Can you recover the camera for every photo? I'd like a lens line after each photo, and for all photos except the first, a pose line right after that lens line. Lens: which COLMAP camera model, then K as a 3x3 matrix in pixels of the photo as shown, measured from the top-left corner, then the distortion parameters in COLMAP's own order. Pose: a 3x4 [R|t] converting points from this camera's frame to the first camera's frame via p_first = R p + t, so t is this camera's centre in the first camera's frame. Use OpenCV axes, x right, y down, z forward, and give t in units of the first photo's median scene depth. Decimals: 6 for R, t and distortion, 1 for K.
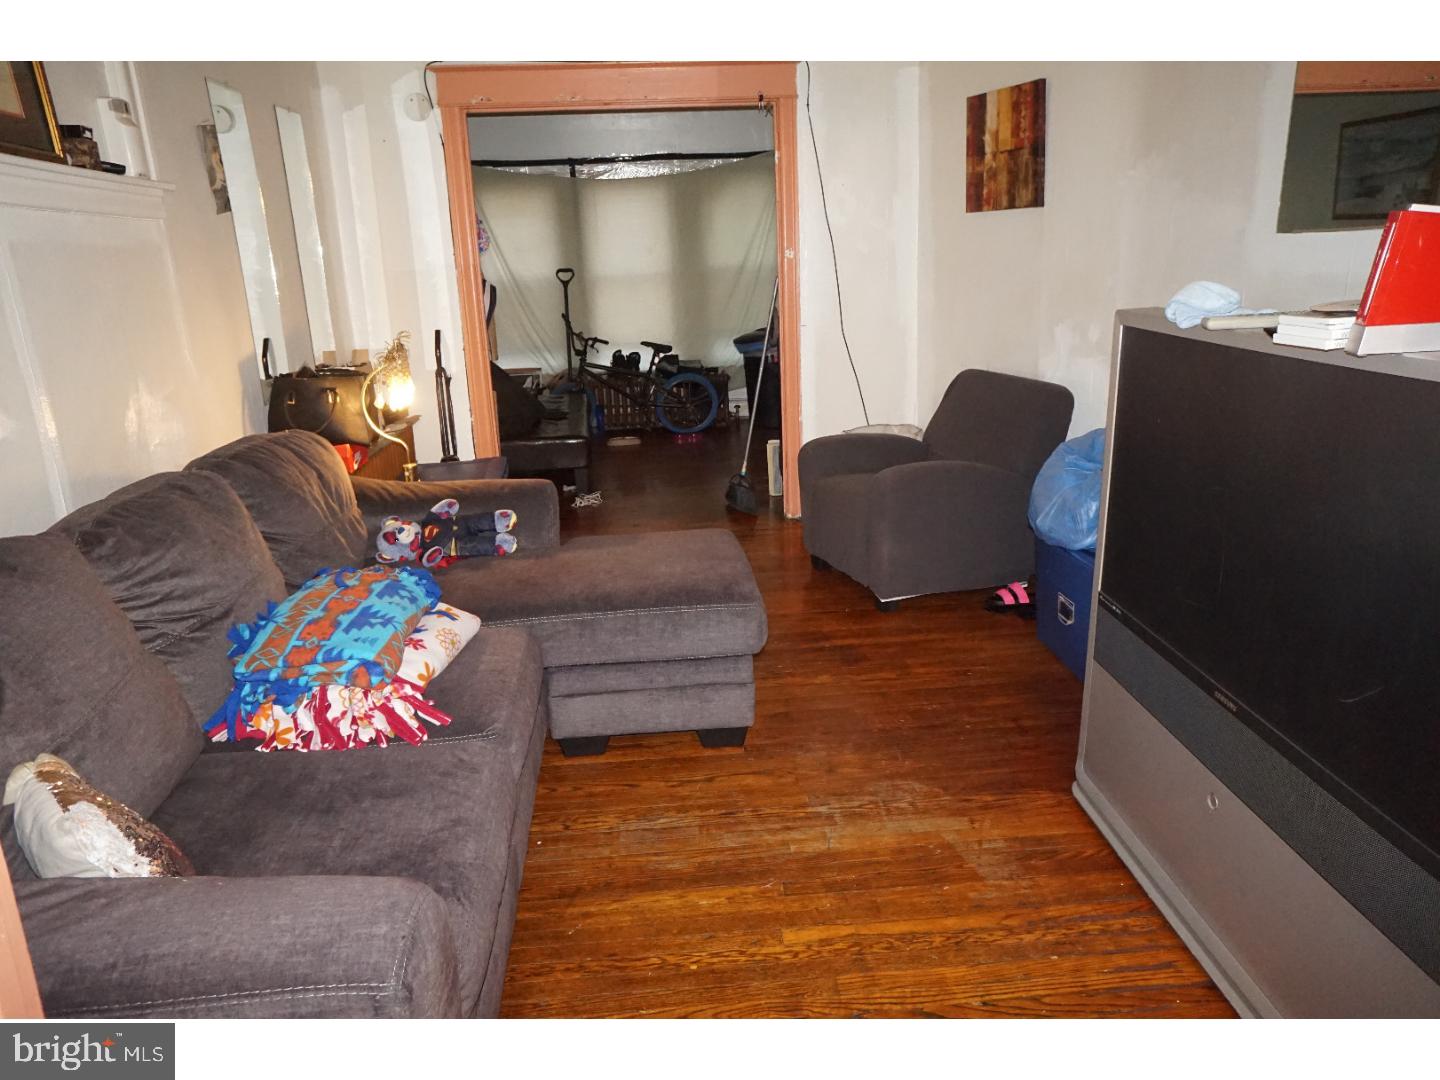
lens RADIAL K [[969.7, 0, 720.0], [0, 969.7, 527.7], [0, 0, 1]] dist [0.023062, 0.008448]
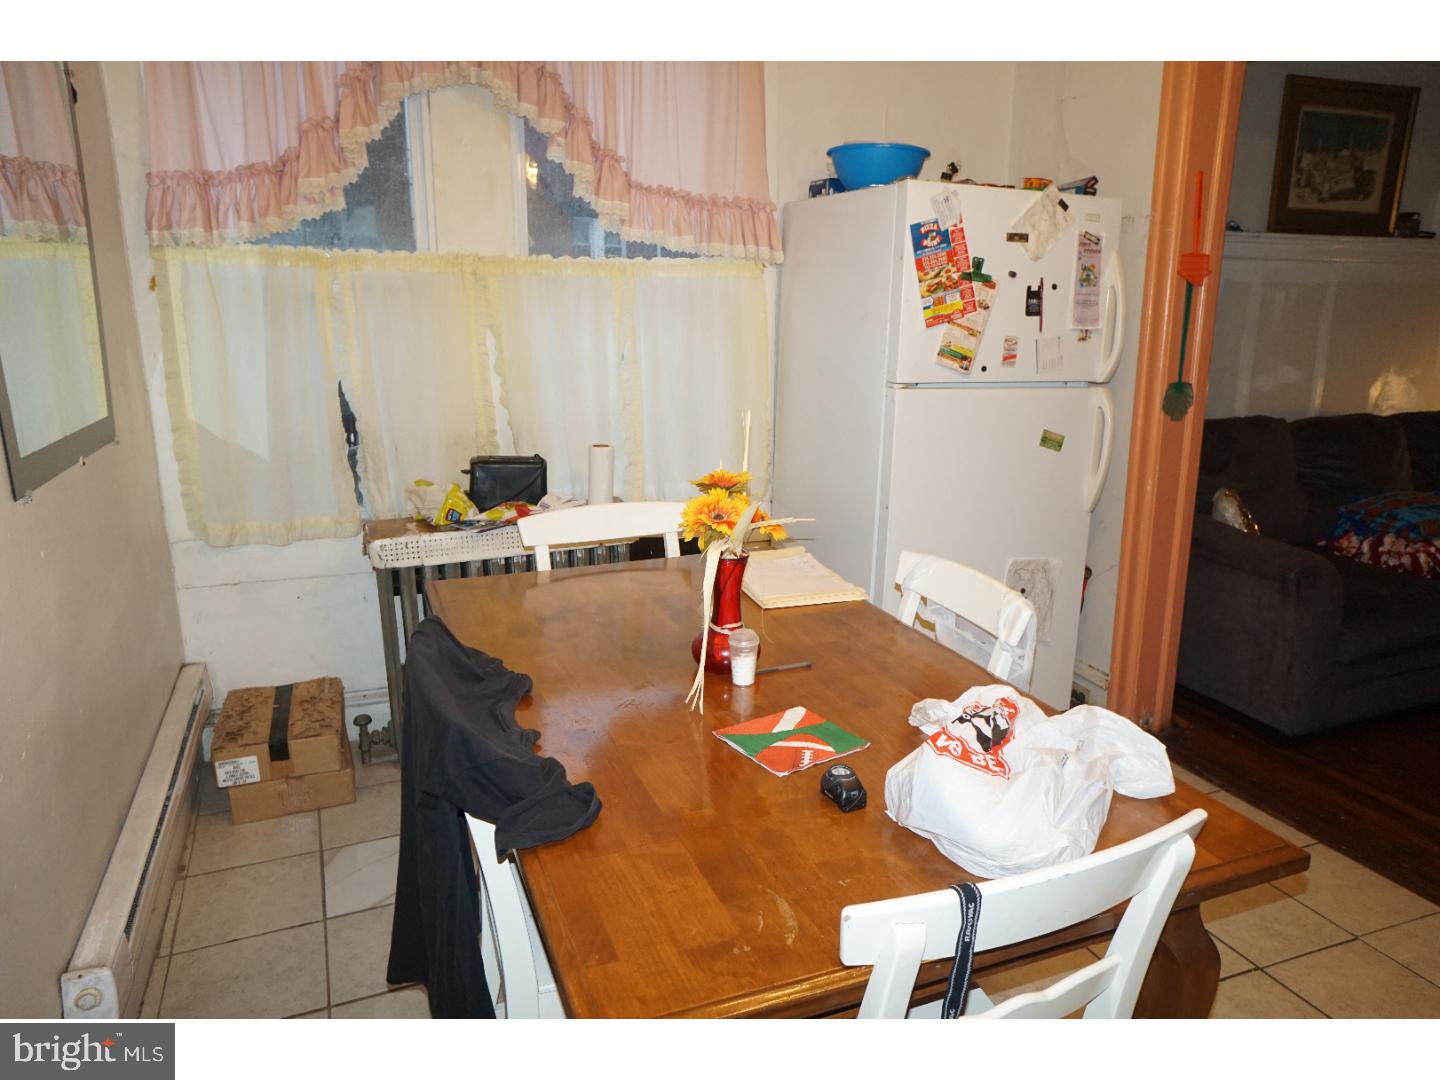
lens RADIAL K [[969.7, 0, 717.8], [0, 969.7, 539.3], [0, 0, 1]] dist [0.023062, 0.008448]
pose [[0.313070, 0.262685, -0.912679, 0.583450], [-0.265782, 0.946823, 0.181343, 0.116687], [0.911782, 0.185800, 0.366239, -0.525830]]
